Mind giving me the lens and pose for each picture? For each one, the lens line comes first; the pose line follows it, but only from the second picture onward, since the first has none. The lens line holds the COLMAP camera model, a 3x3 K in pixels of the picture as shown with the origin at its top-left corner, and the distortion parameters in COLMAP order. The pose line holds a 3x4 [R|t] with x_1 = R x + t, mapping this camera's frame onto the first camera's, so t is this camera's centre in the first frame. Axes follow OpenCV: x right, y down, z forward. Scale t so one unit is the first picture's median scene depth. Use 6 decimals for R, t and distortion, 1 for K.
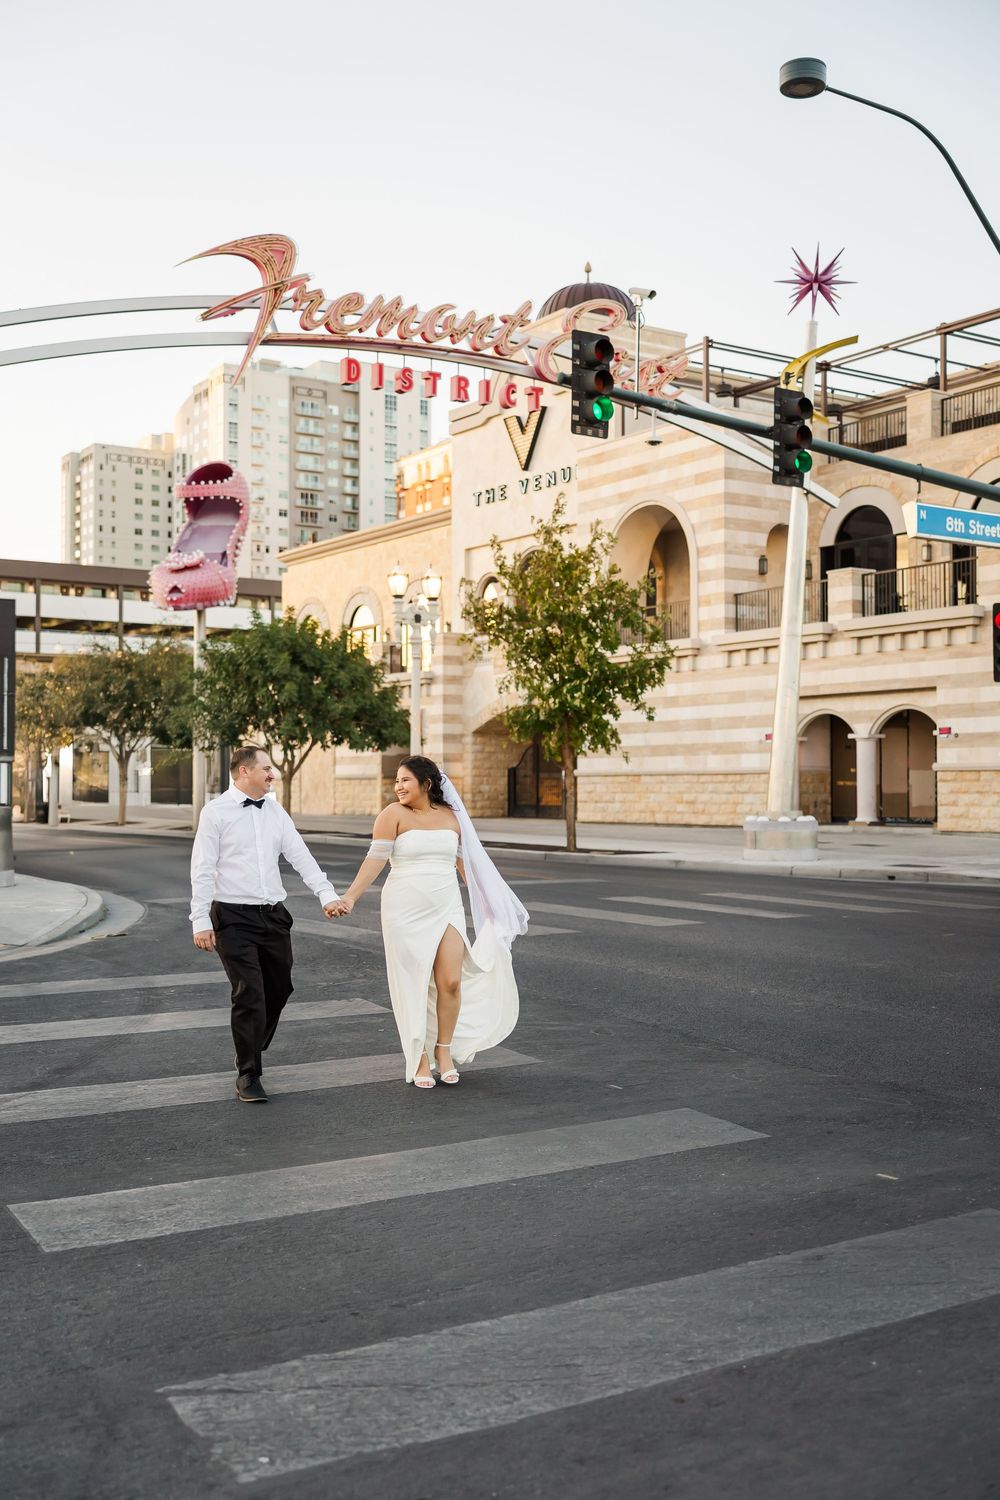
lens RADIAL K [[1605.8, 0, 503.9], [0, 1605.8, 729.6], [0, 0, 1]] dist [0.028872, 0.023180]
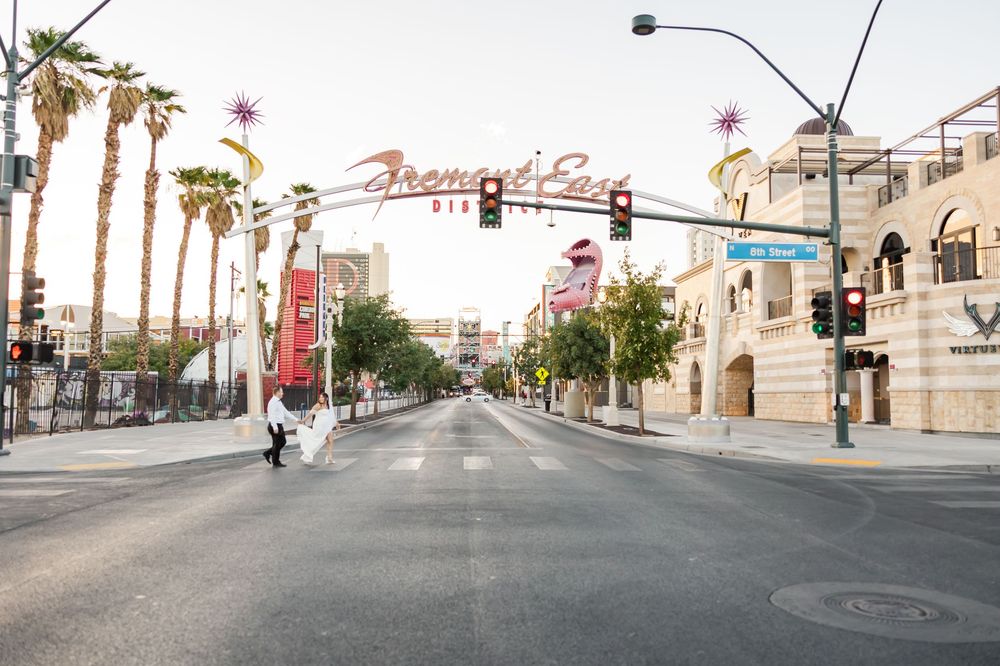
lens RADIAL K [[822.4, 0, 500.0], [0, 822.4, 333.0], [0, 0, 1]] dist [0.007125, 0.000166]
pose [[0.870189, -0.035432, -0.491442, 0.289626], [0.015041, 0.998856, -0.045384, -0.001491], [0.492488, 0.032101, 0.869727, 0.053921]]
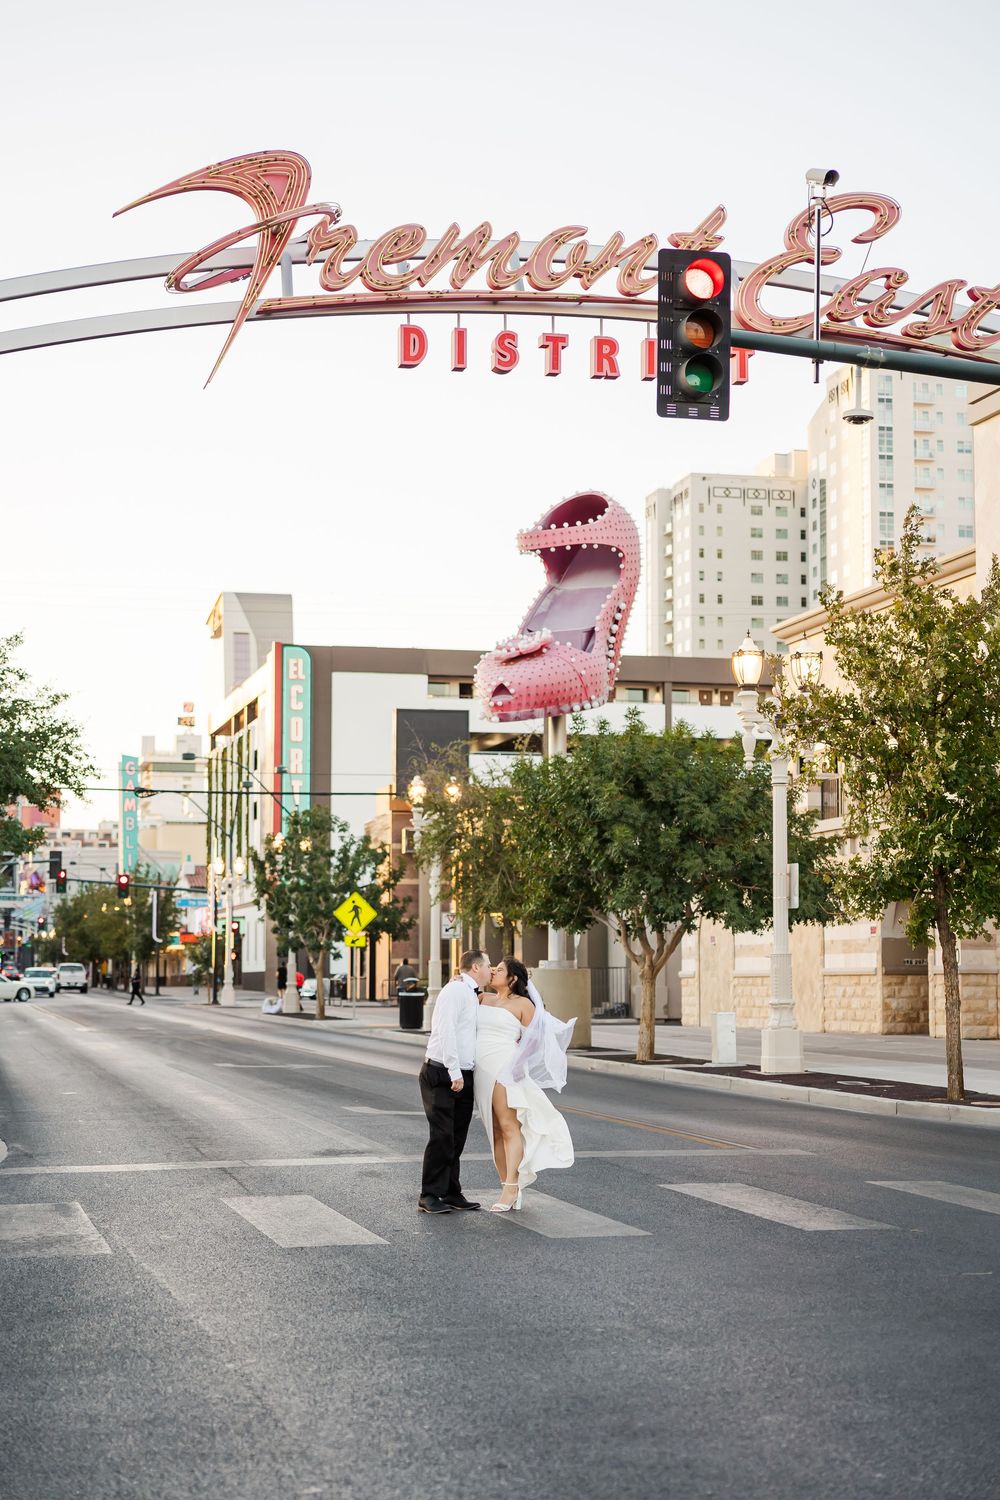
lens RADIAL K [[2474.4, 0, 500.0], [0, 2474.4, 750.0], [0, 0, 1]] dist [0.002762, 0.098772]
pose [[0.942627, -0.032388, -0.332274, 0.148347], [0.012791, 0.998056, -0.060997, -0.000401], [0.333604, 0.053248, 0.941208, 0.050617]]
